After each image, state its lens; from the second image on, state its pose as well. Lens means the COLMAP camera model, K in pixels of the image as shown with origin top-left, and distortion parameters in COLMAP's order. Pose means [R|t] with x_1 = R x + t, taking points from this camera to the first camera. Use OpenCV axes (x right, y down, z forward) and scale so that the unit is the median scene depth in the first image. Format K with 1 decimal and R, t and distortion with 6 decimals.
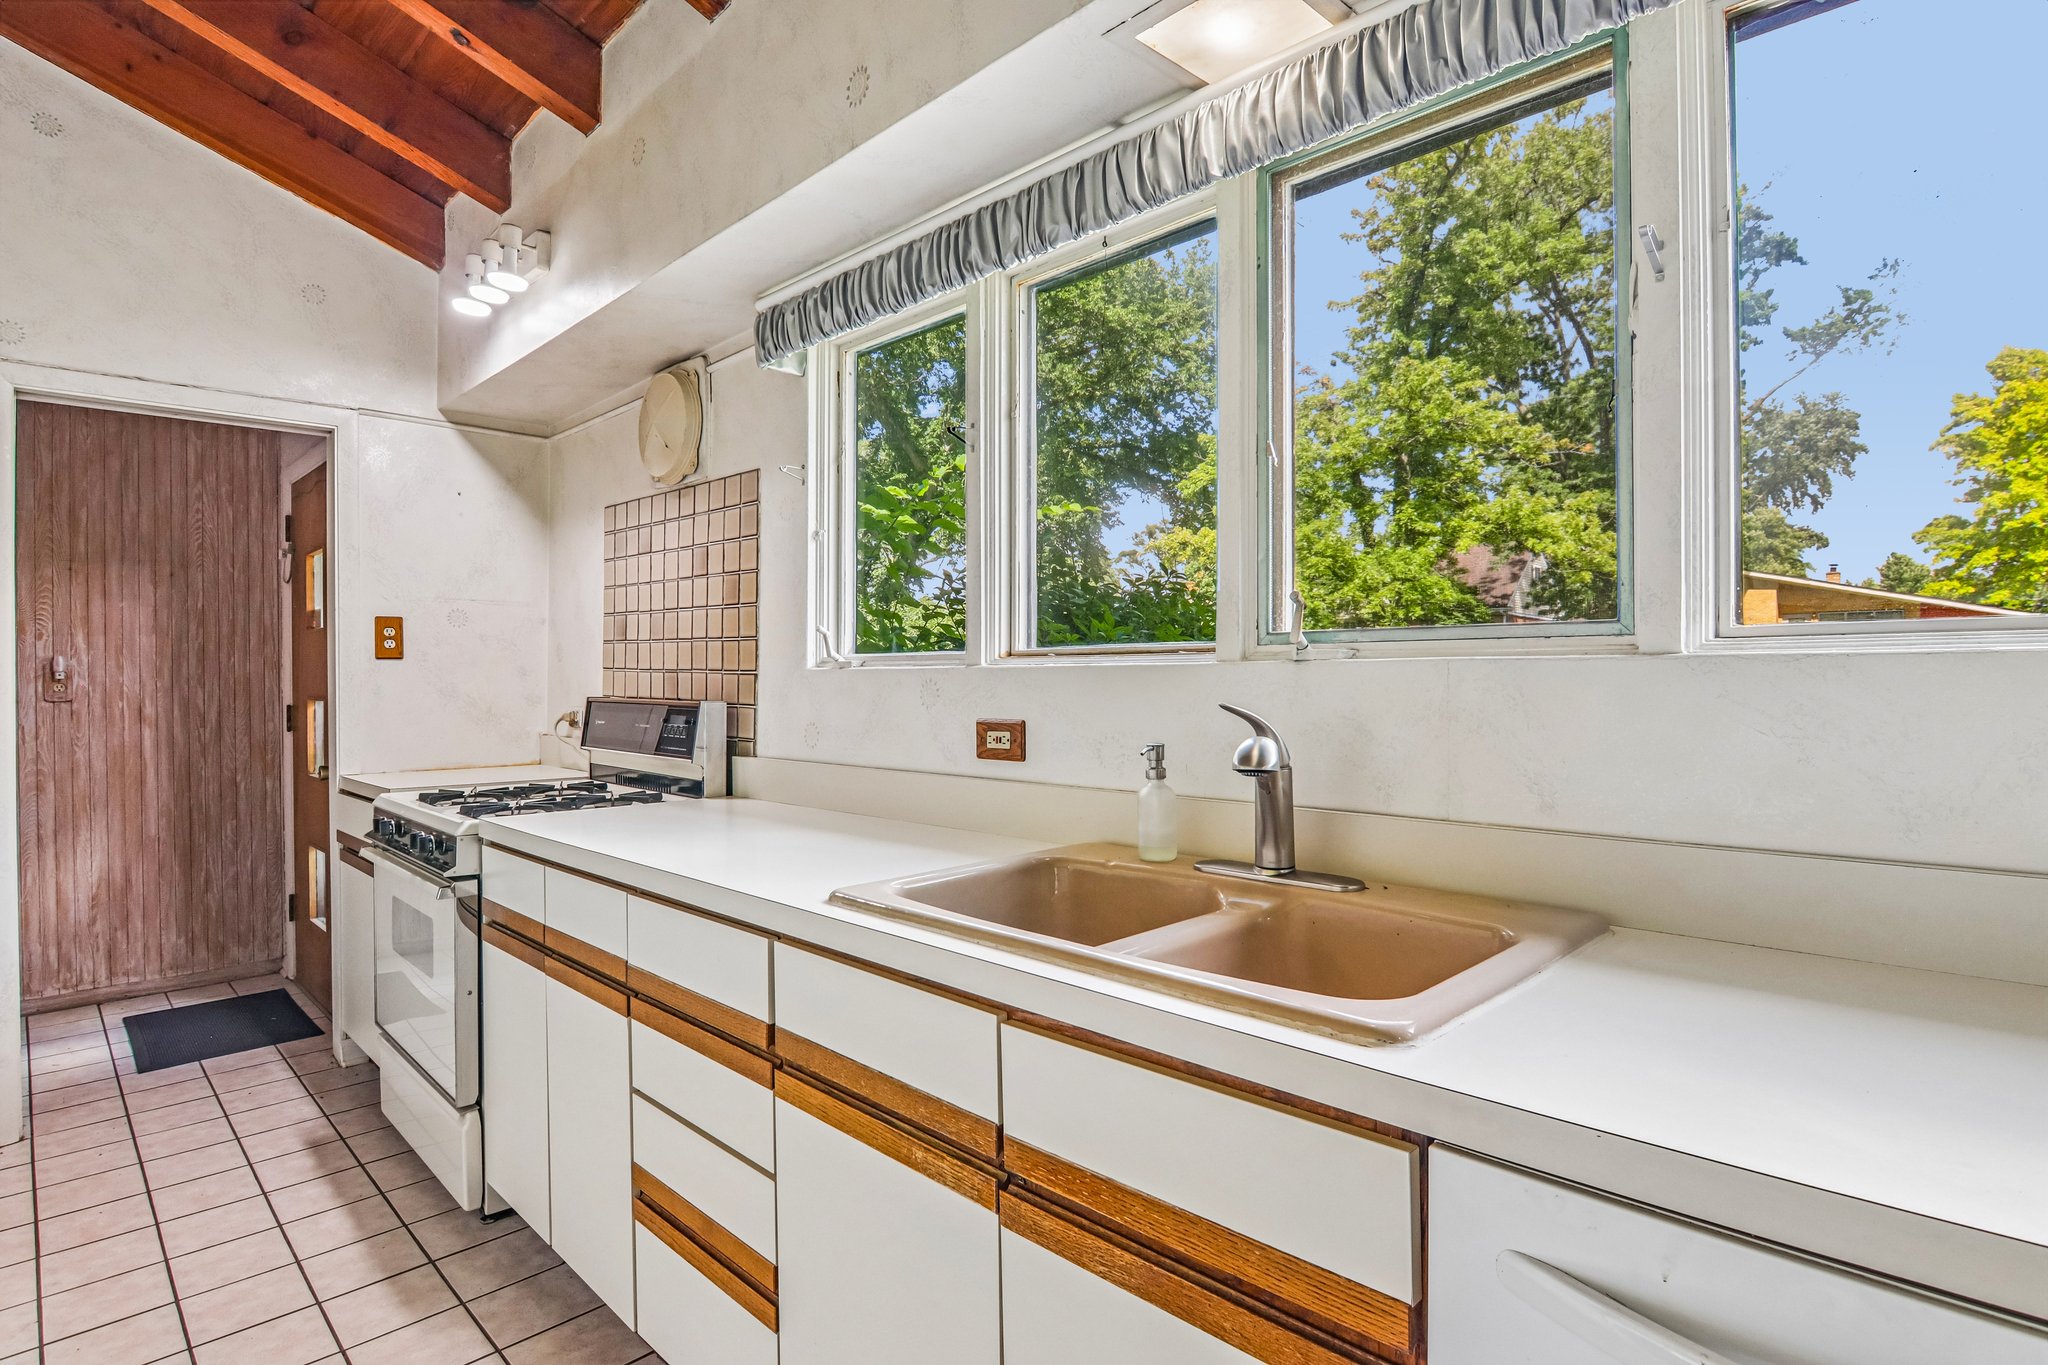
lens RADIAL K [[1055.1, 0, 1007.9], [0, 1055.1, 678.9], [0, 0, 1]] dist [-0.005635, -0.009730]
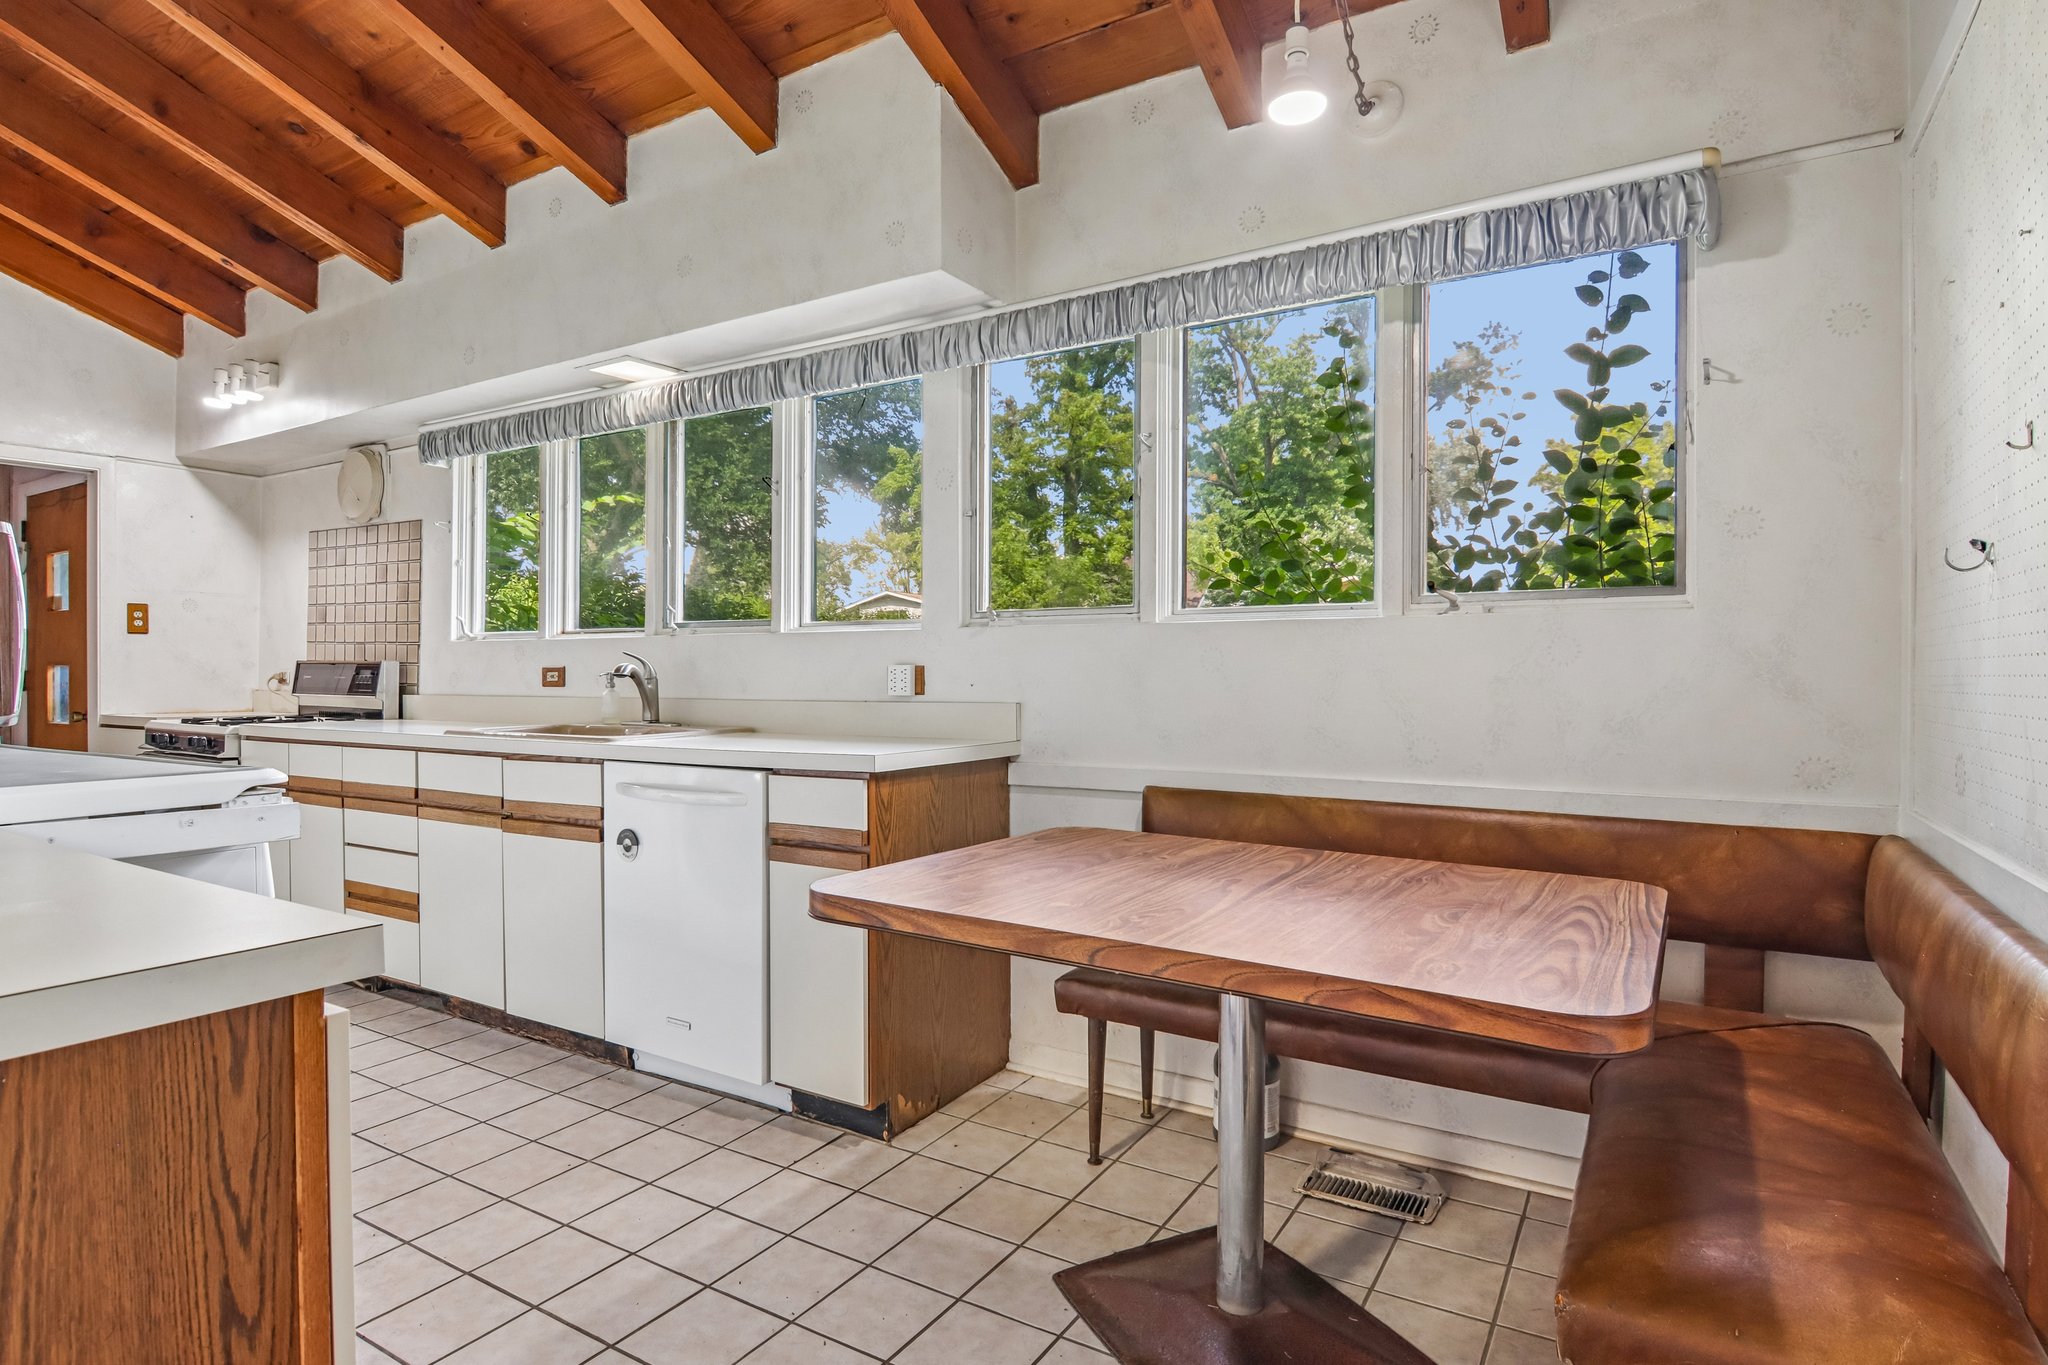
lens RADIAL K [[1055.1, 0, 1009.4], [0, 1055.1, 673.5], [0, 0, 1]] dist [-0.005635, -0.009730]
pose [[0.966931, 0.004959, 0.254991, 0.221154], [-0.005000, 0.999987, -0.000486, 0.035068], [-0.254990, -0.000805, 0.966943, -0.779144]]
